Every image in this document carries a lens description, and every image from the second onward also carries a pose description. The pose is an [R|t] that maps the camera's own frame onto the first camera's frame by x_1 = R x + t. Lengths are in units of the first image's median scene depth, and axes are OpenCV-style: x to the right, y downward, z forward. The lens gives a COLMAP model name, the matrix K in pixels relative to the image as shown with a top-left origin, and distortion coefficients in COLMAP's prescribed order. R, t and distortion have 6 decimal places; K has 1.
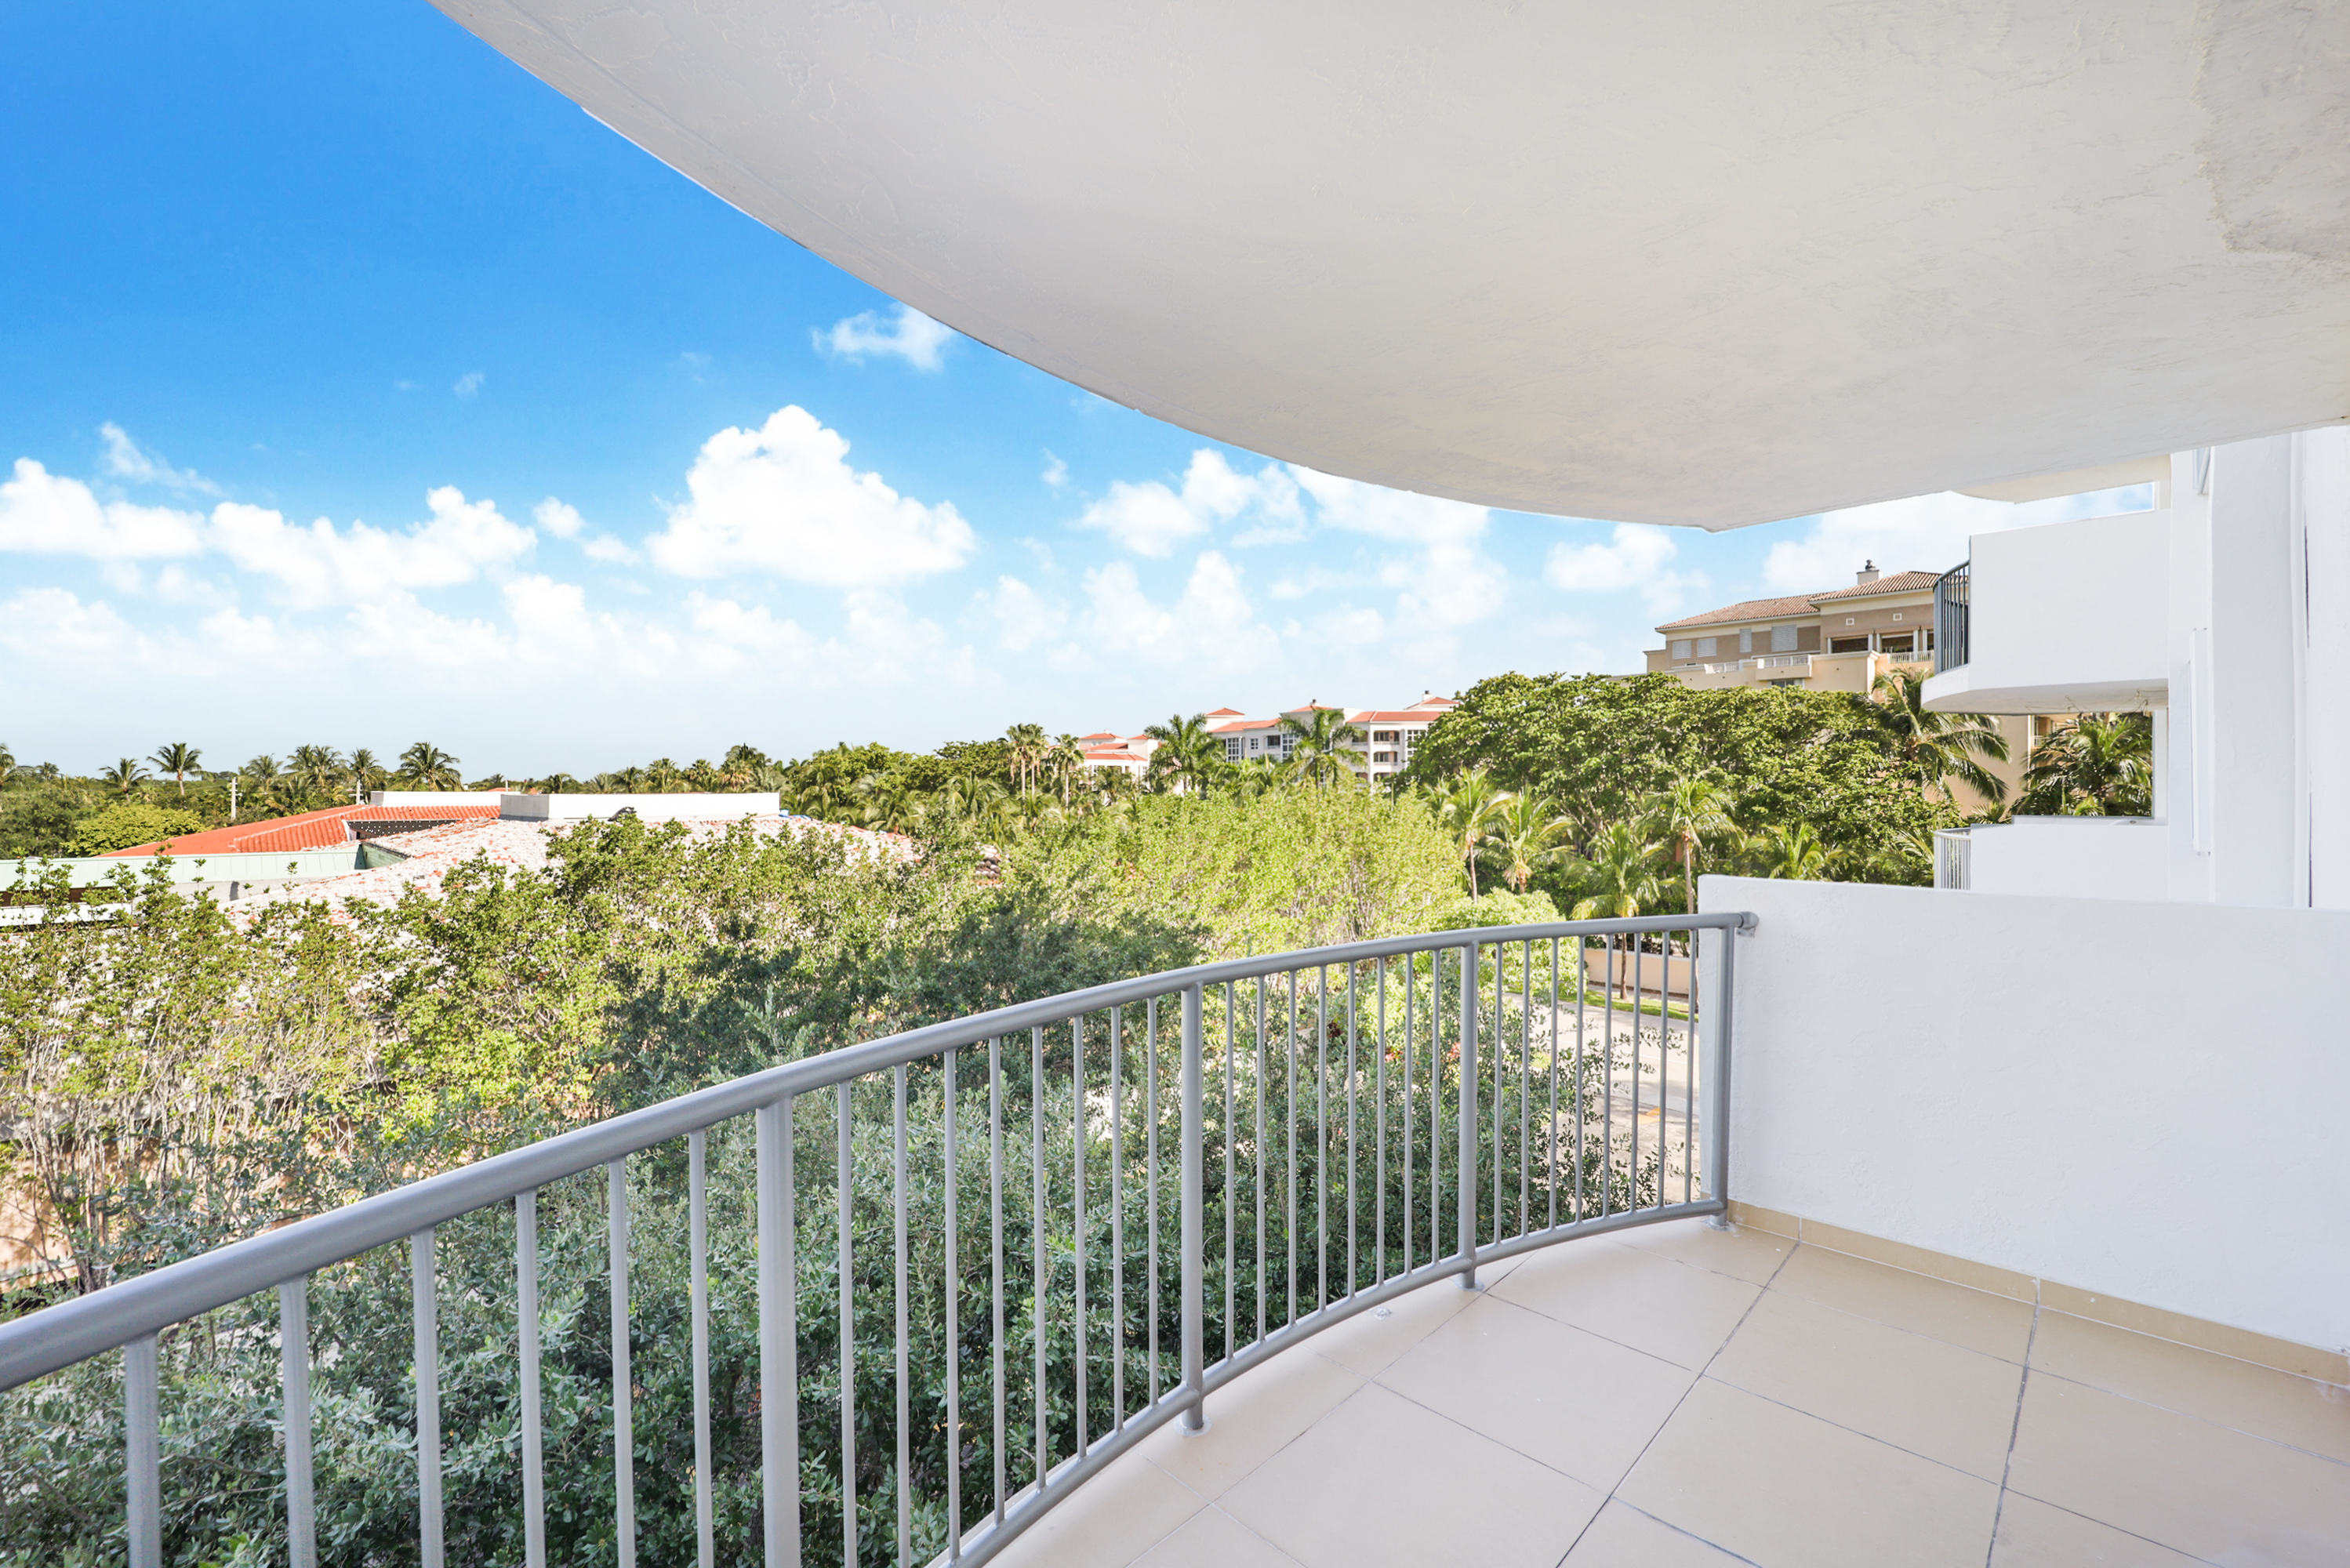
lens RADIAL K [[1040.2, 0, 1276.0], [0, 1040.2, 809.3], [0, 0, 1]] dist [-0.003012, -0.003108]
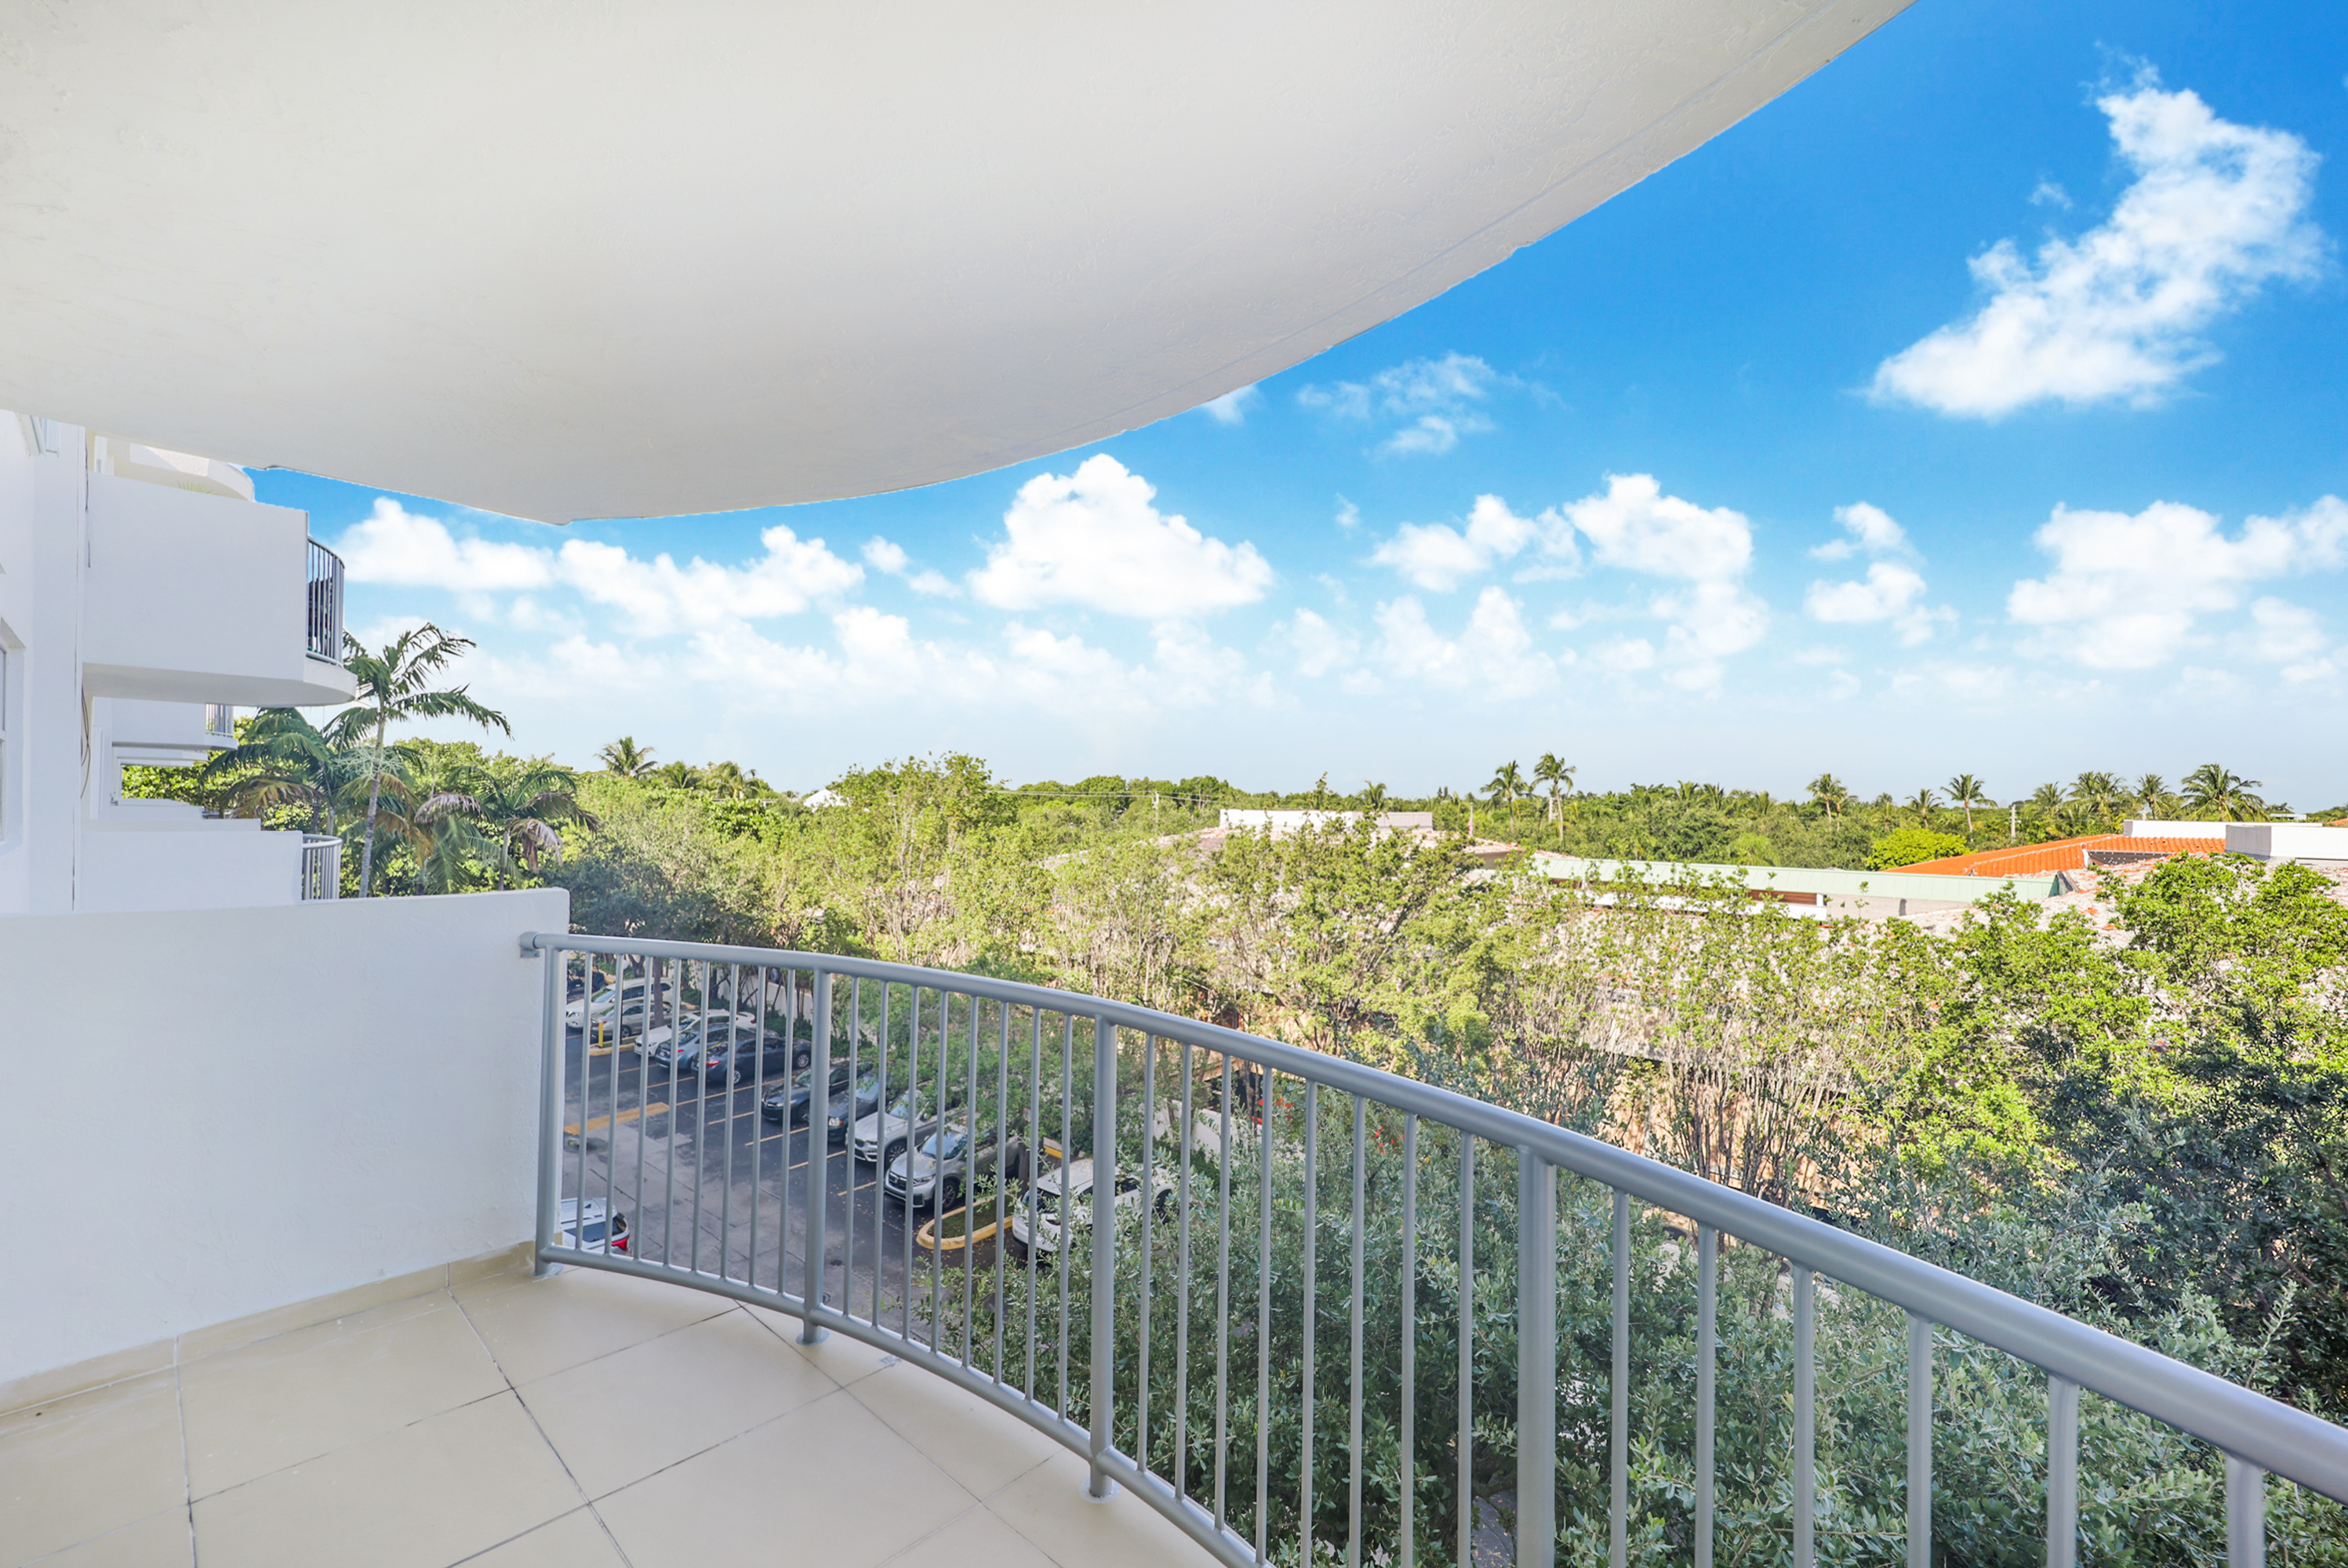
lens RADIAL K [[959.3, 0, 1059.5], [0, 959.3, 790.0], [0, 0, 1]] dist [-0.001843, -0.002386]
pose [[0.999962, 0.002876, -0.008282, -0.504413], [-0.003113, 0.999580, -0.028807, -0.003663], [0.008196, 0.028831, 0.999551, -0.005957]]
